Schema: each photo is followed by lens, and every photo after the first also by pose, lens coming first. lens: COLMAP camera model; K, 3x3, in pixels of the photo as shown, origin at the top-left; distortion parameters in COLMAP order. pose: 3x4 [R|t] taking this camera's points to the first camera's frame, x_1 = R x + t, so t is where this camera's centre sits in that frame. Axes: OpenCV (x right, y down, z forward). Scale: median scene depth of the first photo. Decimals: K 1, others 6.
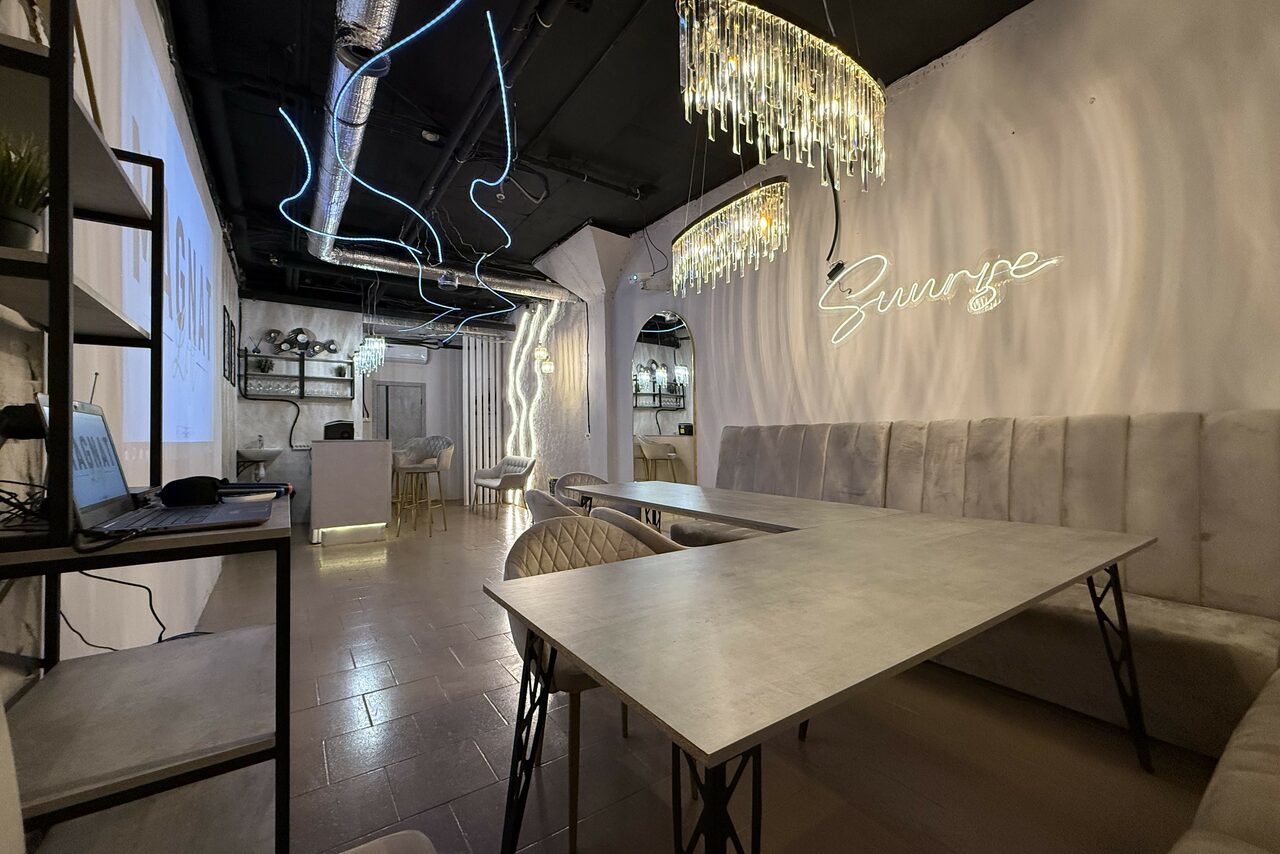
lens RADIAL K [[509.7, 0, 635.1], [0, 509.7, 429.6], [0, 0, 1]] dist [-0.000235, 0.000235]
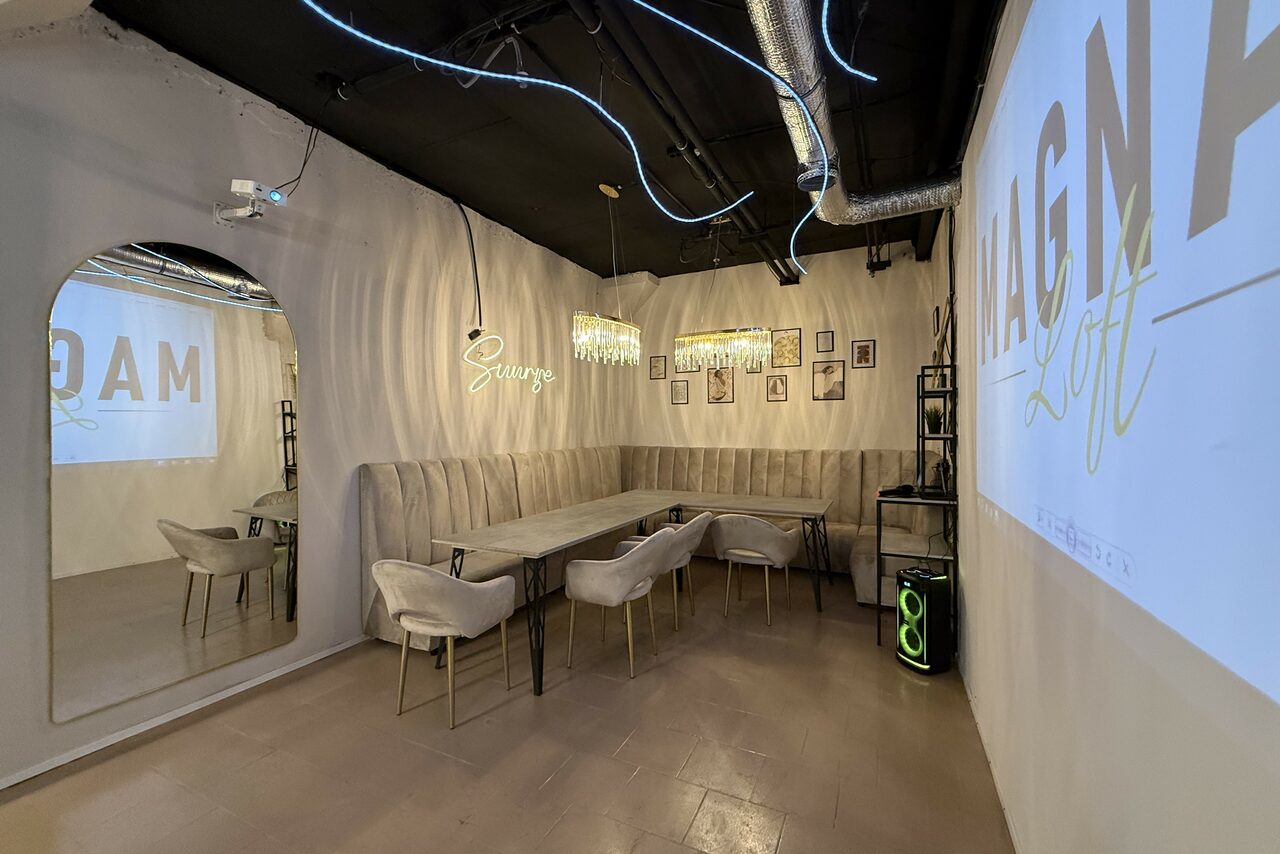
lens RADIAL K [[509.7, 0, 637.8], [0, 509.7, 428.7], [0, 0, 1]] dist [-0.000235, 0.000235]
pose [[-0.491708, 0.008946, 0.870714, -0.480909], [-0.003837, 0.999915, -0.012440, -0.035768], [-0.870752, -0.009458, -0.491632, 0.685280]]
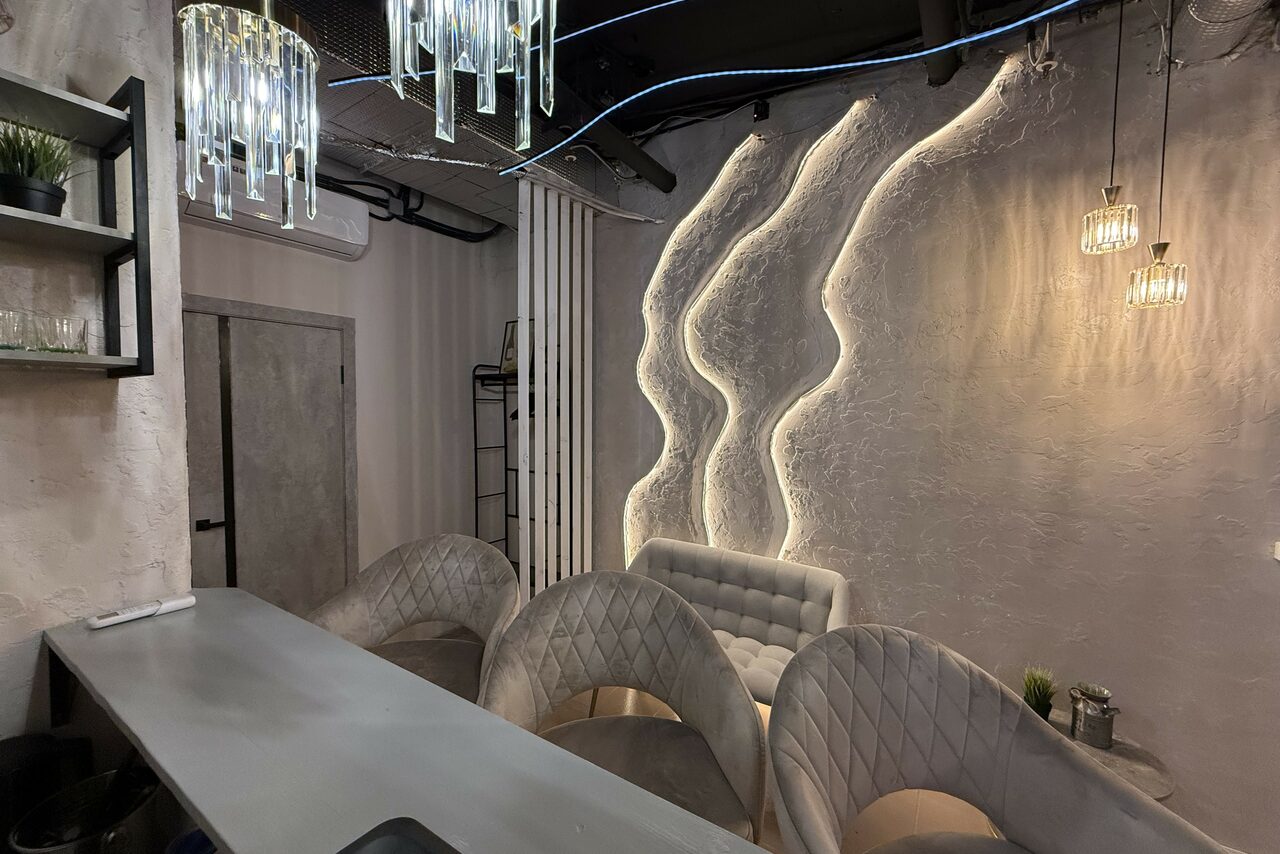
lens RADIAL K [[509.7, 0, 635.6], [0, 509.7, 429.9], [0, 0, 1]] dist [-0.000235, 0.000235]
pose [[0.922523, -0.000826, 0.385941, -0.518821], [-0.024162, 0.997912, 0.059891, -0.061440], [-0.385185, -0.064576, 0.920577, 0.873846]]
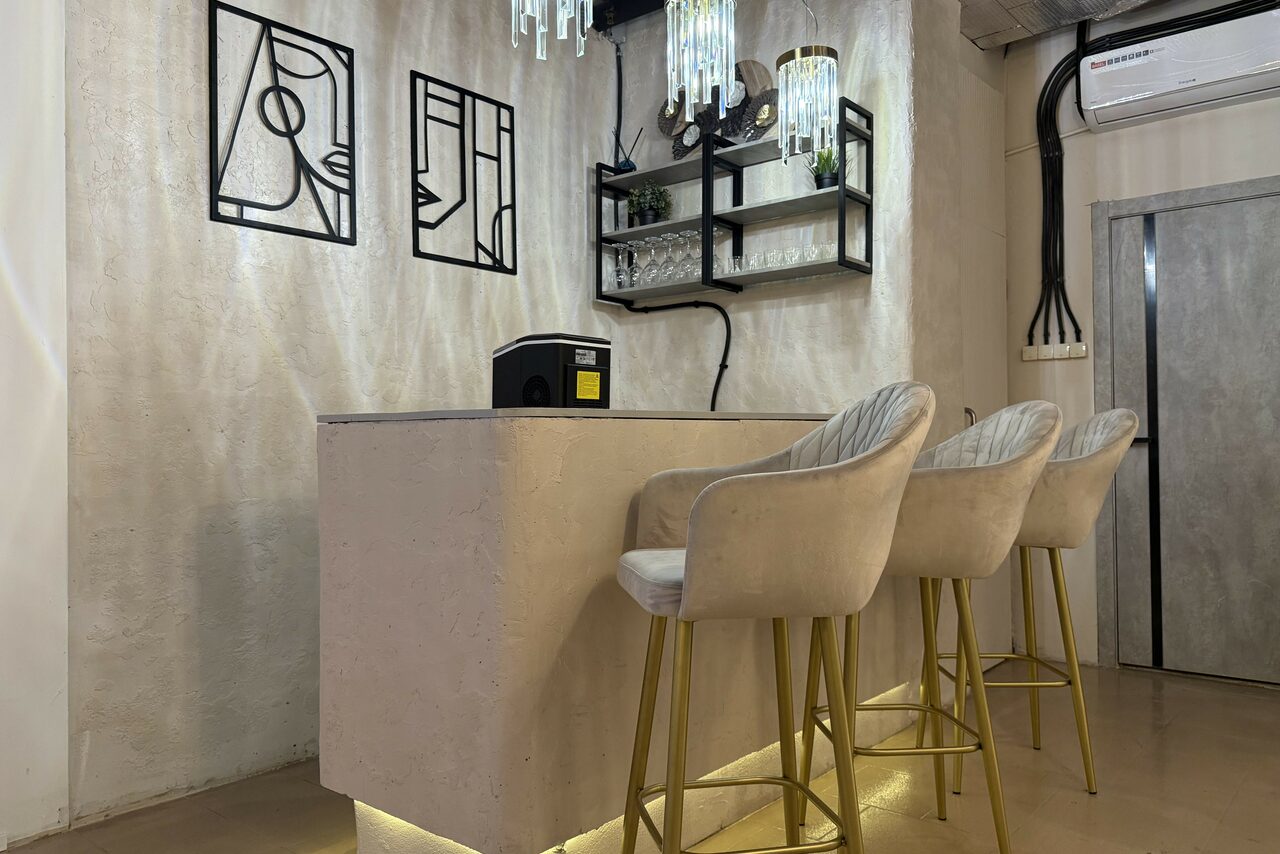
lens RADIAL K [[940.7, 0, 635.4], [0, 940.7, 434.1], [0, 0, 1]] dist [0.039225, -0.044936]
pose [[0.261625, -0.005622, -0.965153, -0.122112], [0.022111, 0.999756, 0.000171, 0.026492], [0.964916, -0.021385, 0.261685, 0.836716]]
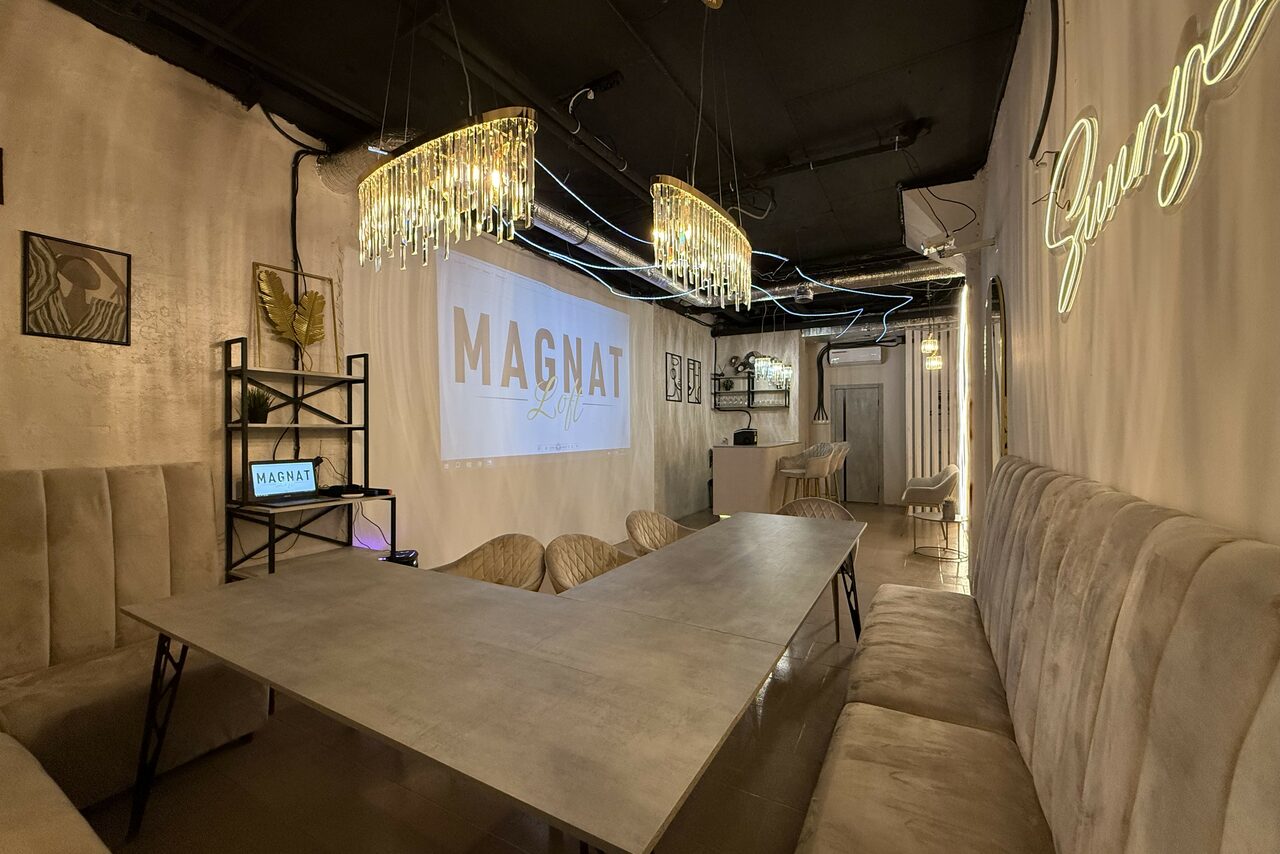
lens RADIAL K [[509.7, 0, 636.6], [0, 509.7, 429.3], [0, 0, 1]] dist [-0.000235, 0.000235]
pose [[0.436499, 0.007898, -0.899670, 0.363260], [0.015091, 0.999757, 0.016098, -0.036525], [0.899578, -0.020604, 0.436274, 0.213731]]
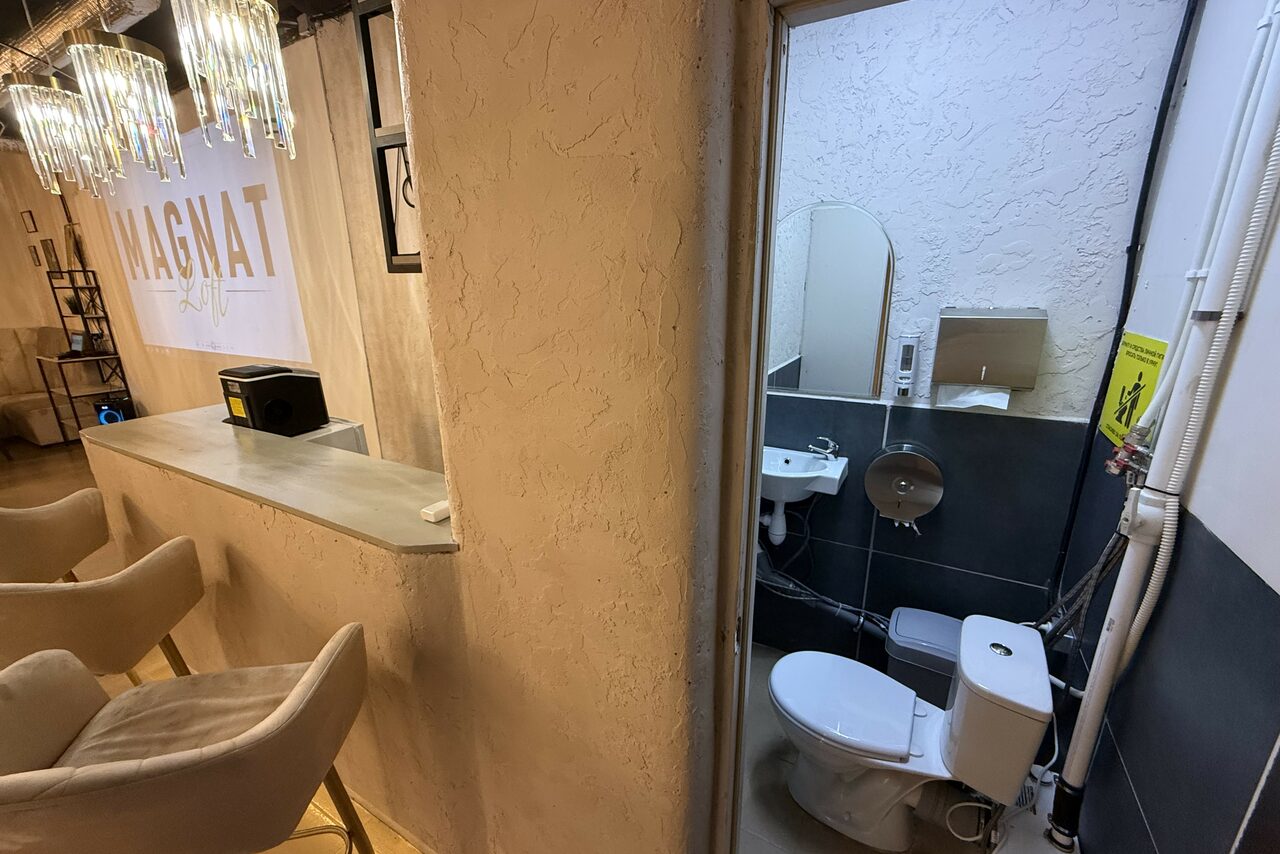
lens RADIAL K [[509.7, 0, 638.1], [0, 509.7, 428.7], [0, 0, 1]] dist [-0.000235, 0.000235]
pose [[-0.895181, 0.139408, -0.423340, -0.593285], [0.023945, 0.963496, 0.266652, -0.058511], [0.445059, 0.228565, -0.865841, 1.297373]]
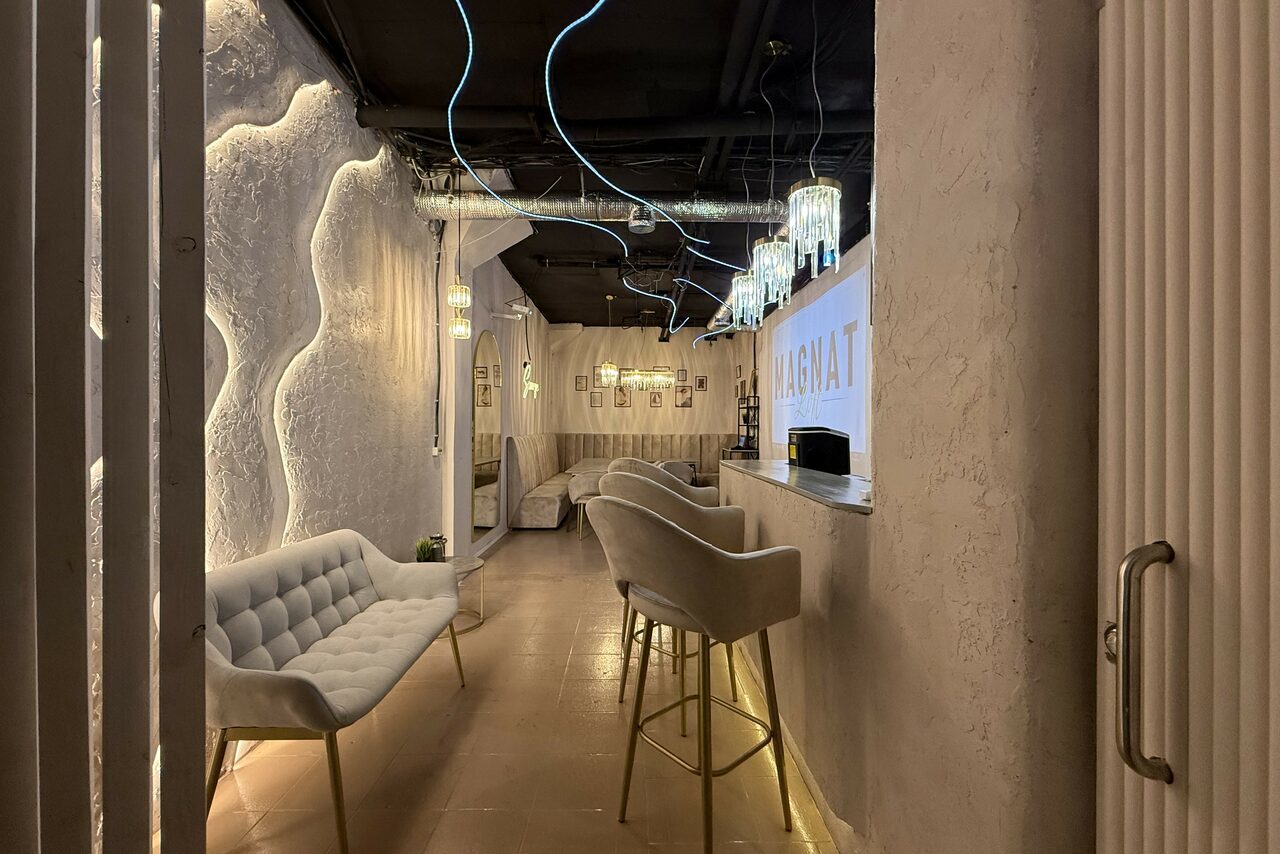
lens RADIAL K [[509.7, 0, 636.4], [0, 509.7, 428.7], [0, 0, 1]] dist [-0.000235, 0.000235]
pose [[-0.832359, 0.003995, 0.554223, -0.642643], [-0.003608, 0.999914, -0.012627, -0.009107], [-0.554225, -0.012510, -0.832273, 1.369872]]
